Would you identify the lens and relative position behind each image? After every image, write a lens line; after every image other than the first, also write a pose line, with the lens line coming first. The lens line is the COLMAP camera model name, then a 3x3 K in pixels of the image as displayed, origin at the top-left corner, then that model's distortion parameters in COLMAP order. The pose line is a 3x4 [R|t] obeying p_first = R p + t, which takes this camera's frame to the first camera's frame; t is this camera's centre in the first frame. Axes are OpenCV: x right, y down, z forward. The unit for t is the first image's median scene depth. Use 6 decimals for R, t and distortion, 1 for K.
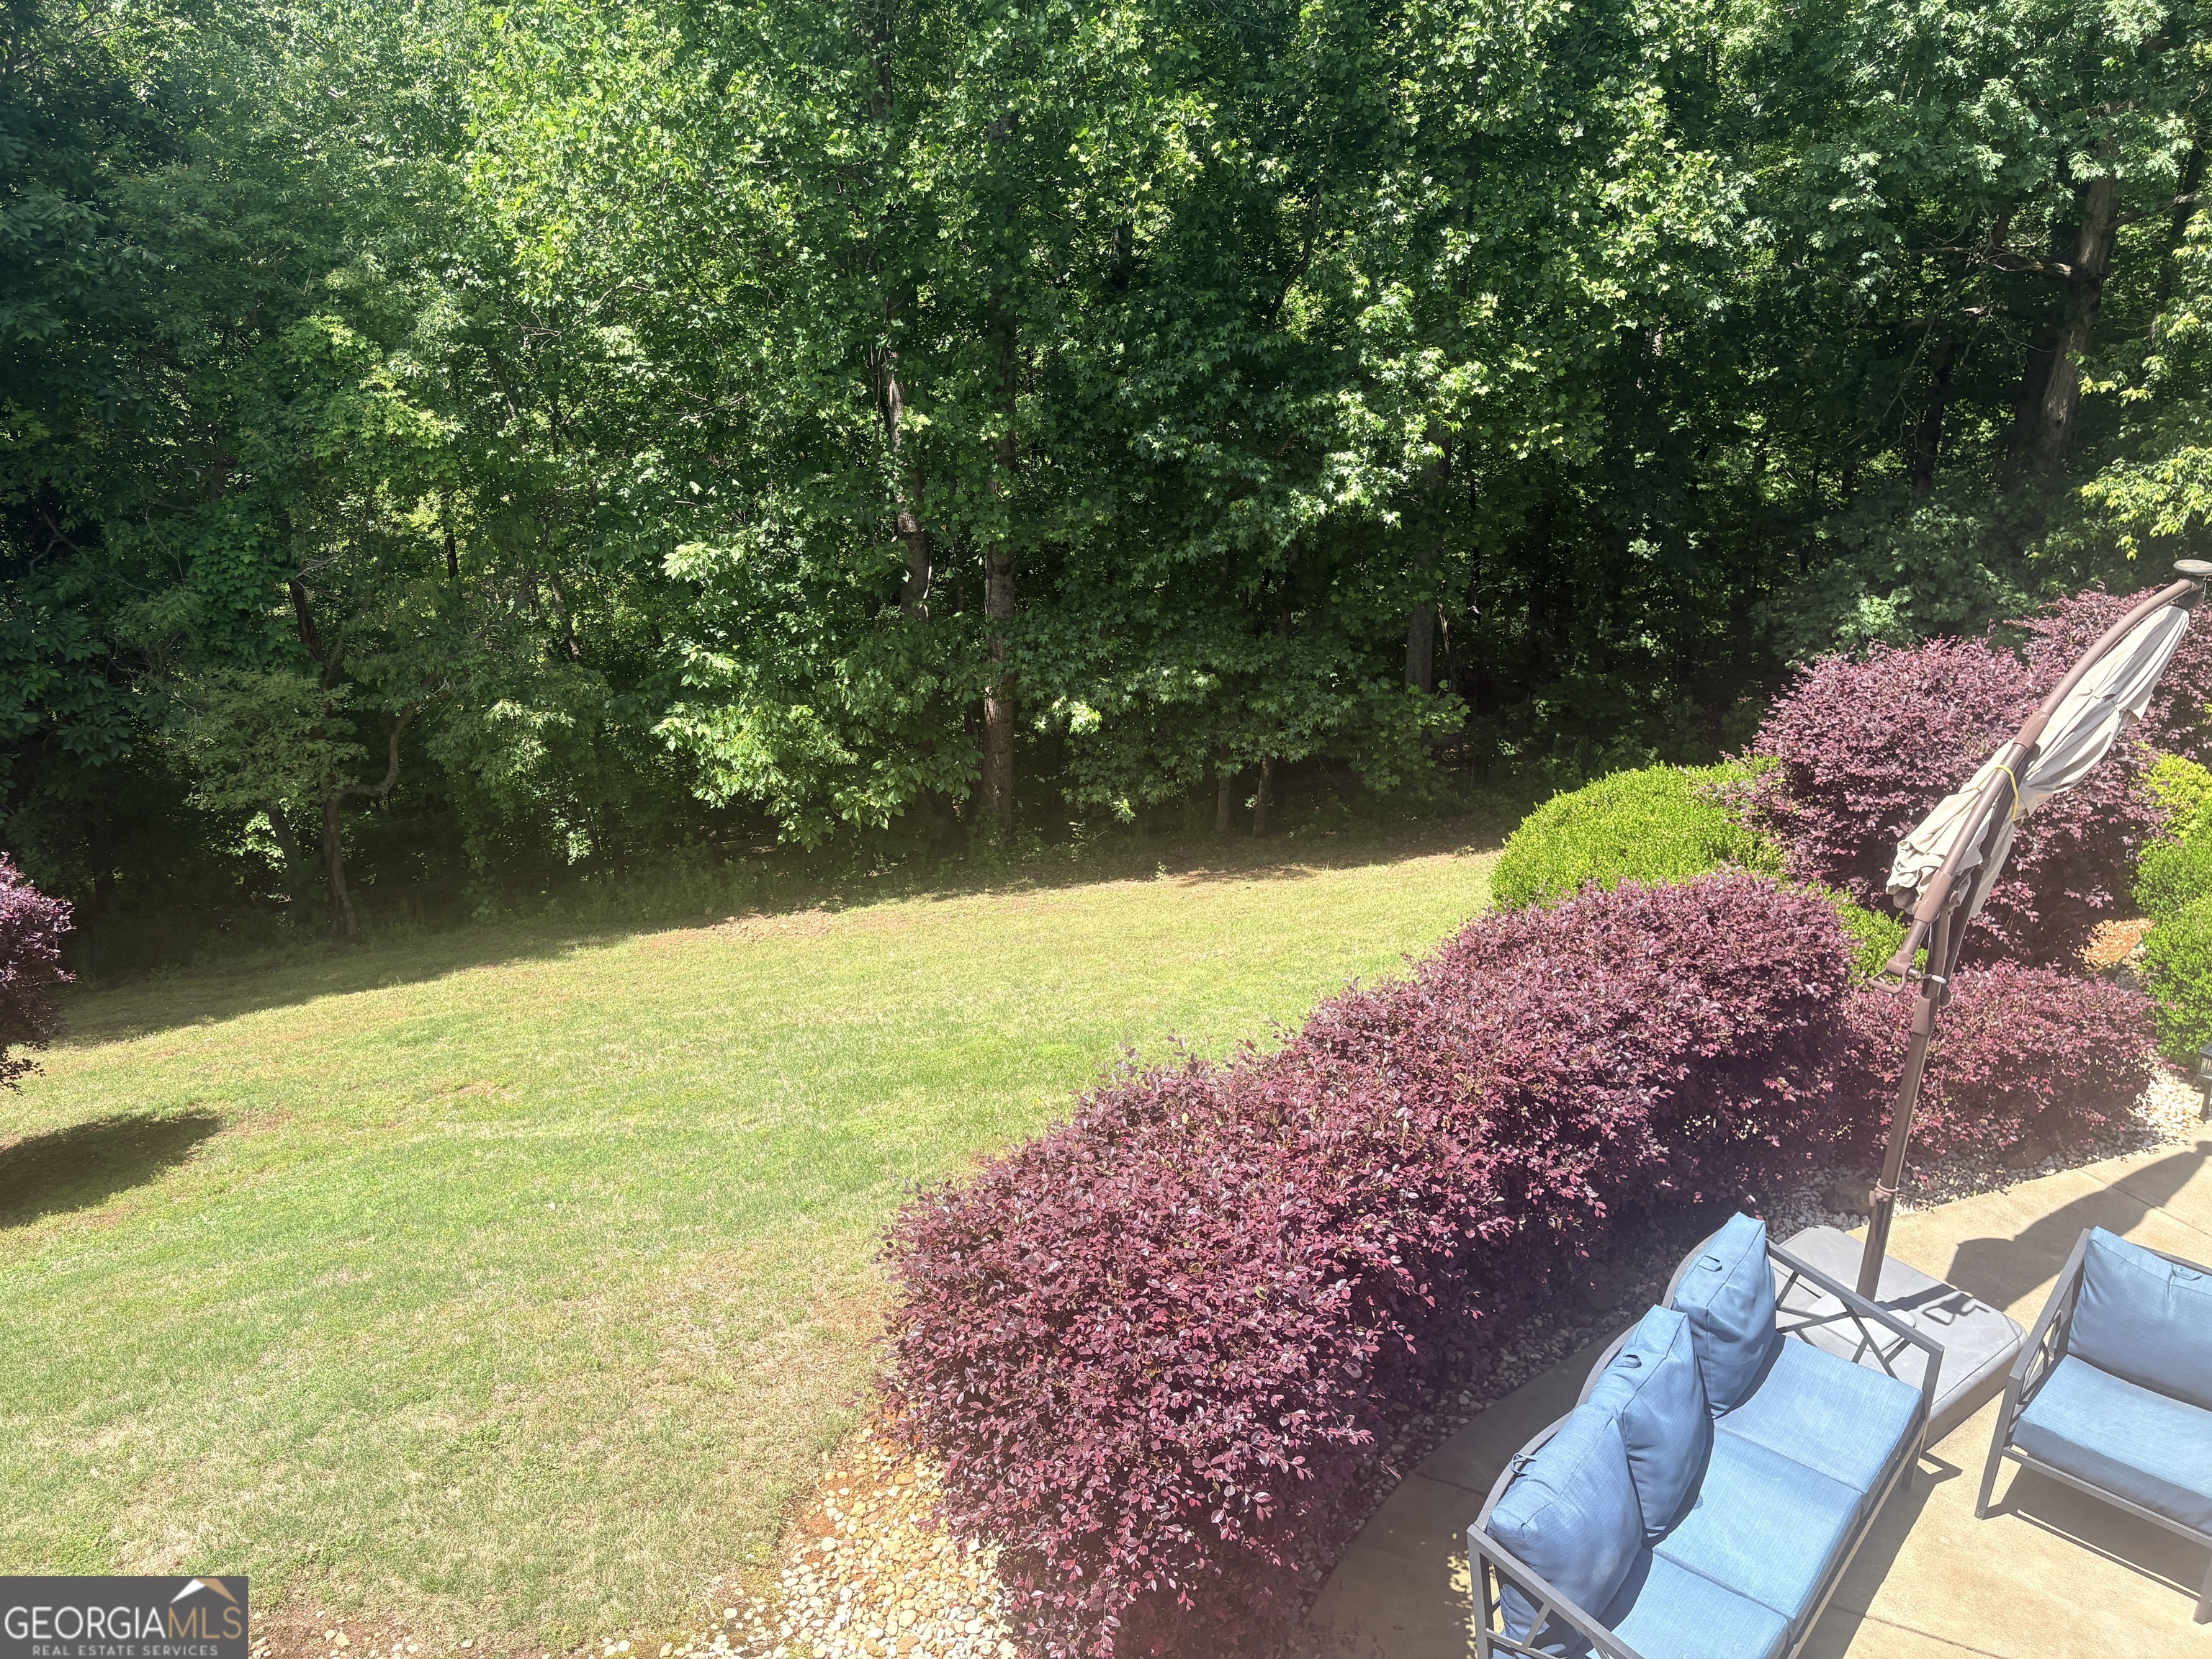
lens RADIAL K [[1668.6, 0, 1106.0], [0, 1668.6, 829.5], [0, 0, 1]] dist [0.060141, -0.061680]
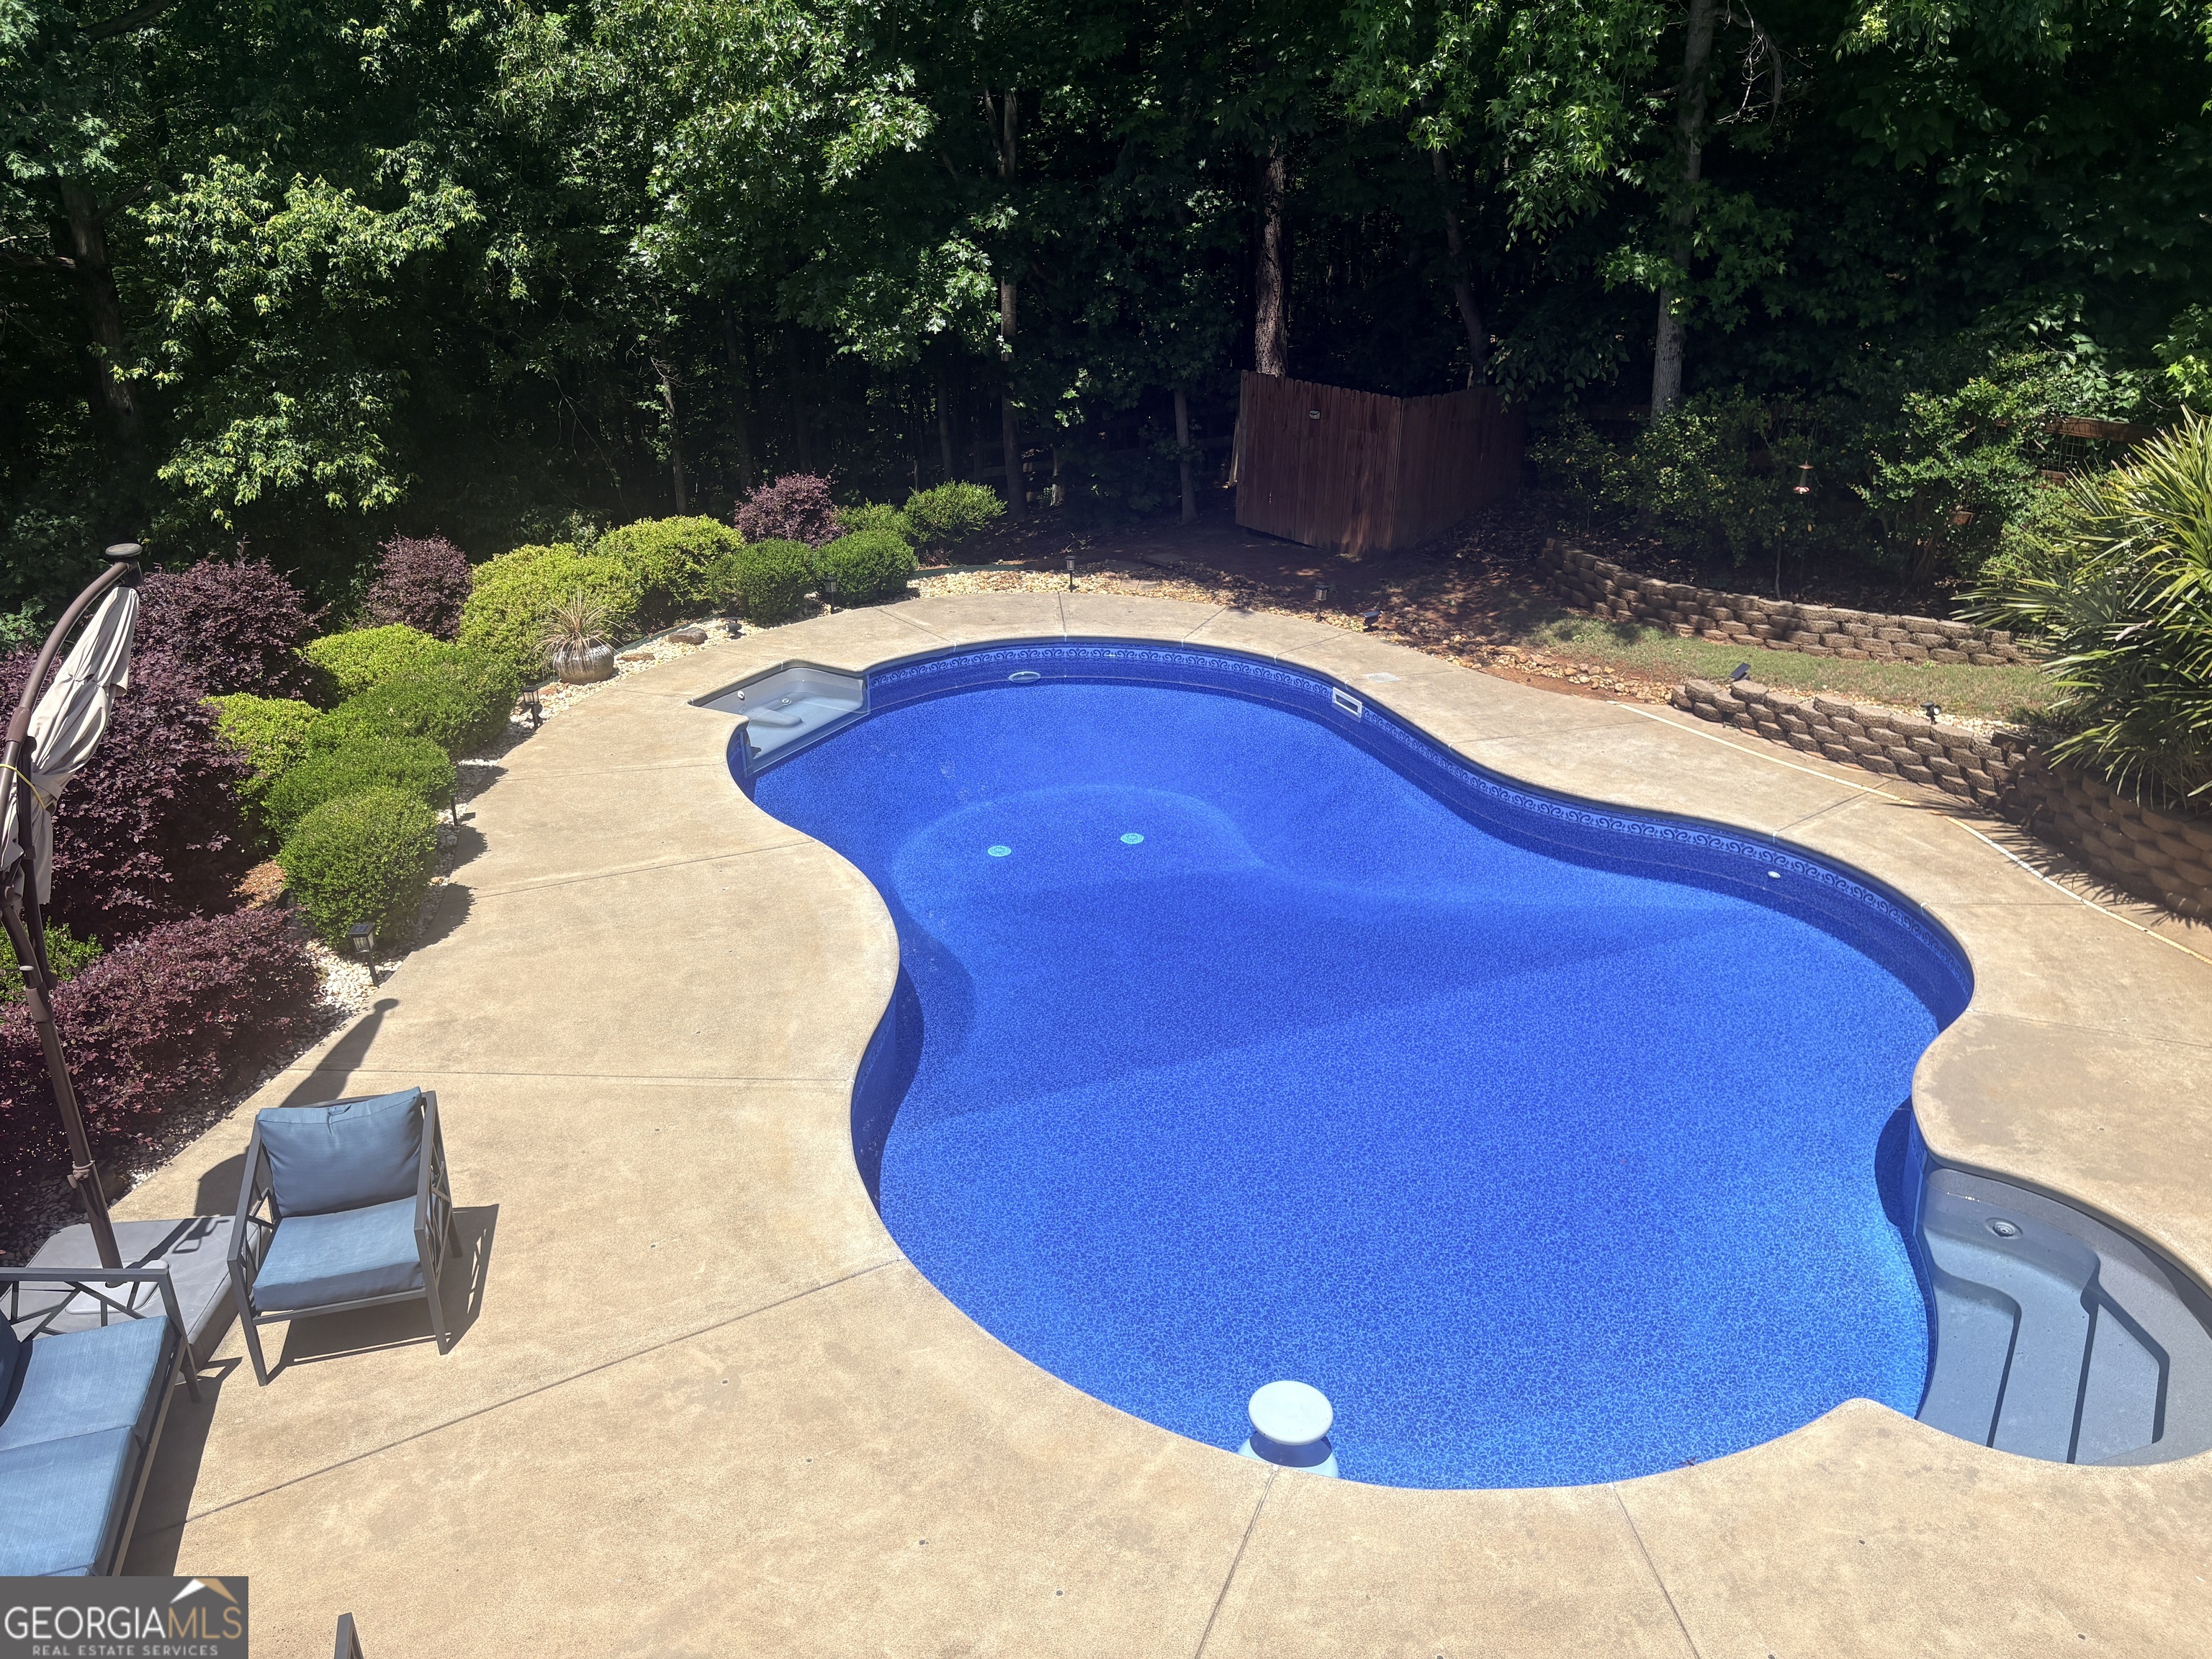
lens RADIAL K [[1668.6, 0, 1106.0], [0, 1668.6, 829.5], [0, 0, 1]] dist [0.060141, -0.061680]
pose [[0.546488, -0.327785, 0.770654, 0.049673], [0.318469, 0.932426, 0.170759, 0.030396], [-0.774550, 0.152112, 0.613950, -0.153678]]
